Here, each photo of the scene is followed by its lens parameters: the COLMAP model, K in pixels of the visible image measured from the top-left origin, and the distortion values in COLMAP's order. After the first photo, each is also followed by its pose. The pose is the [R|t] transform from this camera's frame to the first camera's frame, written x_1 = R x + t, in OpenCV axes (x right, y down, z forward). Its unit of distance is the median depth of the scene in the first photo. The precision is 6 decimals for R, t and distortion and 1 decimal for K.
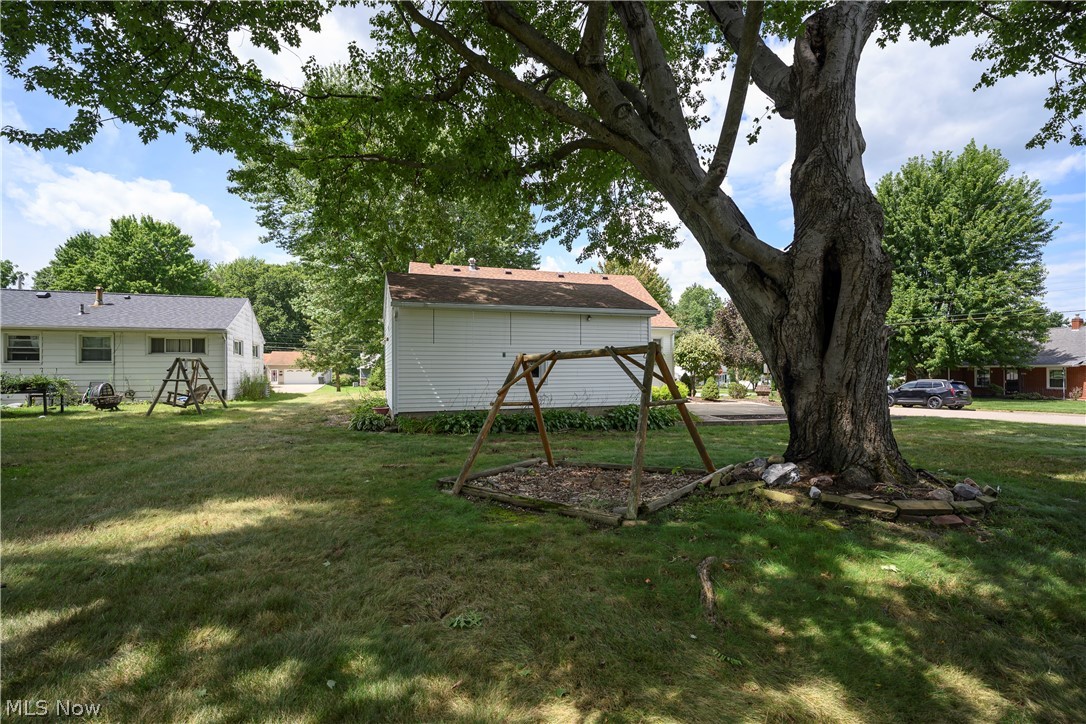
lens RADIAL K [[504.4, 0, 545.0], [0, 504.4, 364.3], [0, 0, 1]] dist [-0.007807, -0.000546]
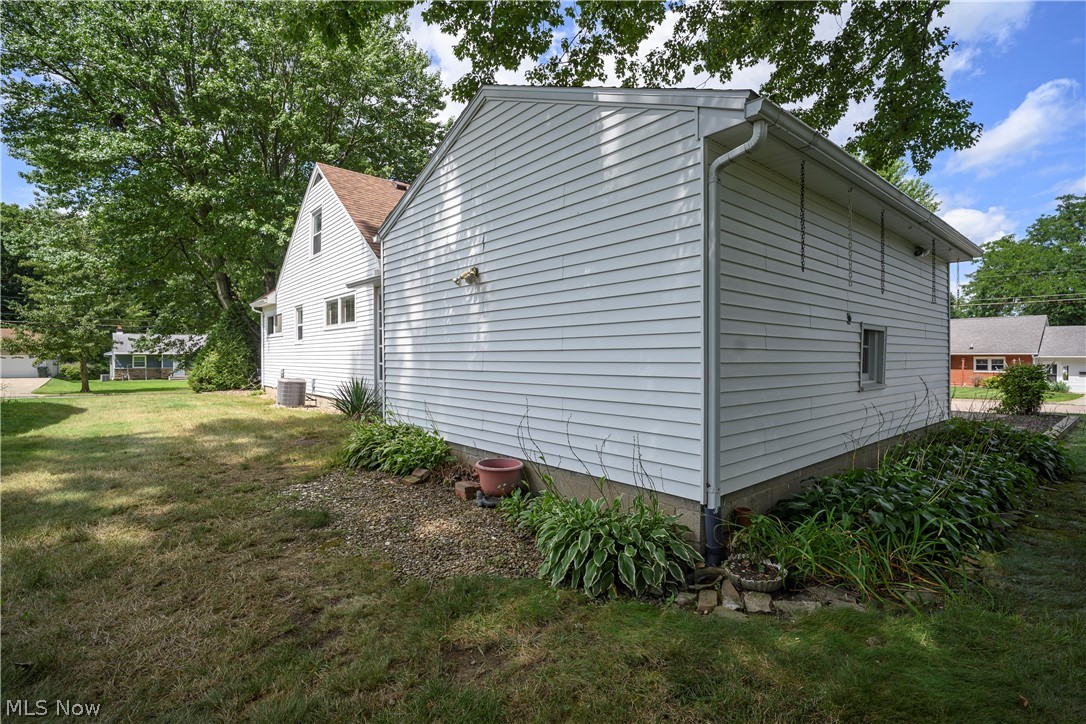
lens RADIAL K [[504.4, 0, 543.0], [0, 504.4, 360.8], [0, 0, 1]] dist [-0.007807, -0.000546]
pose [[0.925475, -0.001891, 0.378804, -0.110401], [-0.005394, 0.999820, 0.018171, 0.002150], [-0.378771, -0.018860, 0.925298, 0.177619]]
